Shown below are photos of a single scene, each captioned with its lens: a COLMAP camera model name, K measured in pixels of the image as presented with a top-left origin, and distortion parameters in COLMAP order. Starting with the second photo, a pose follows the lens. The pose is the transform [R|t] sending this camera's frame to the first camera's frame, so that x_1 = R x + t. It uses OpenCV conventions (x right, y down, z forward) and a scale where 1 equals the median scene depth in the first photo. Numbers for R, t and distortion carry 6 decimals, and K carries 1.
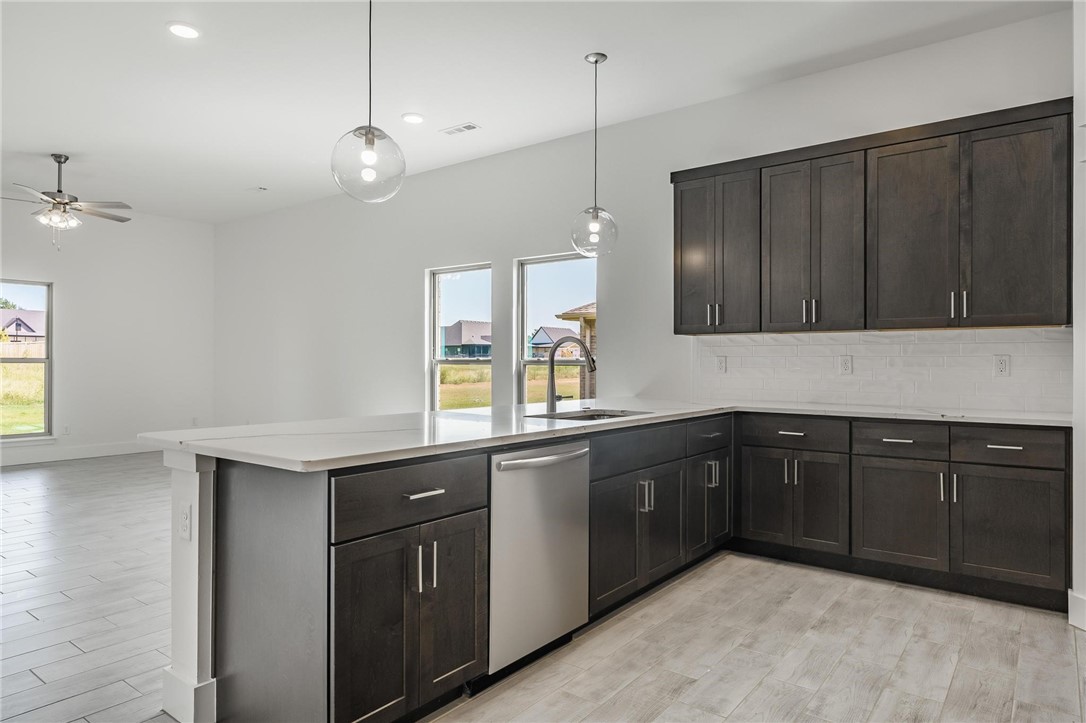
lens RADIAL K [[661.5, 0, 543.0], [0, 661.5, 361.5], [0, 0, 1]] dist [0.002783, 0.000316]
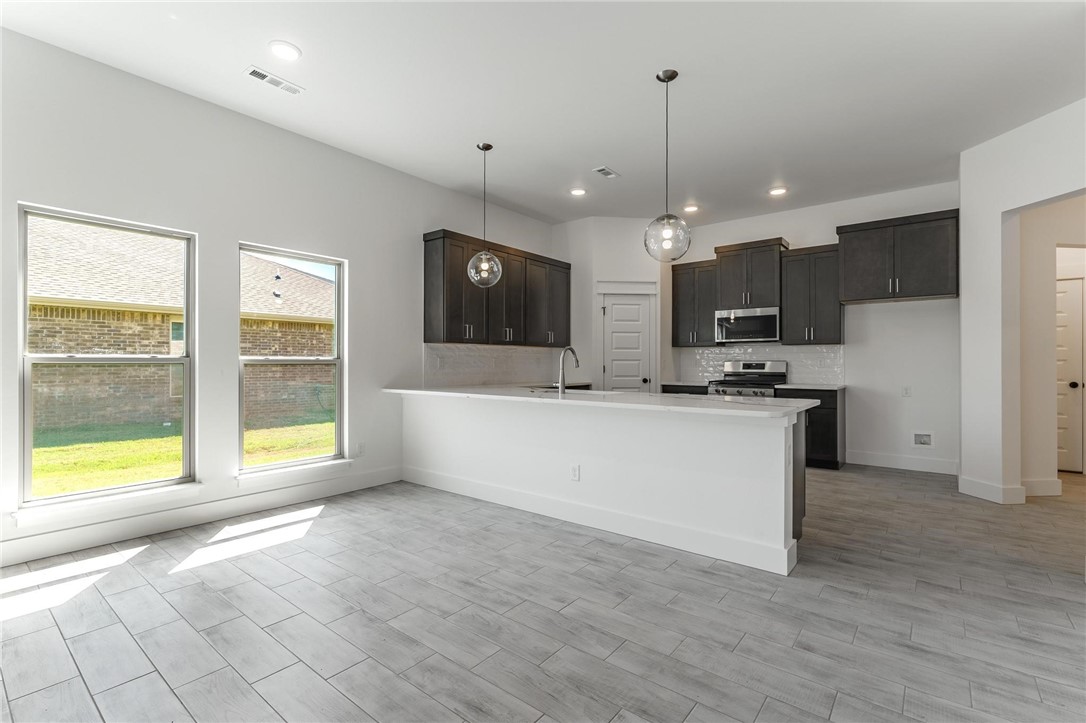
lens RADIAL K [[490.7, 0, 543.0], [0, 490.7, 361.5], [0, 0, 1]] dist [-0.000127, 0.000049]
pose [[0.022719, -0.000981, 0.999741, -1.238931], [-0.003745, 0.999992, 0.001067, -0.001612], [-0.999735, -0.003769, 0.022715, 1.088284]]
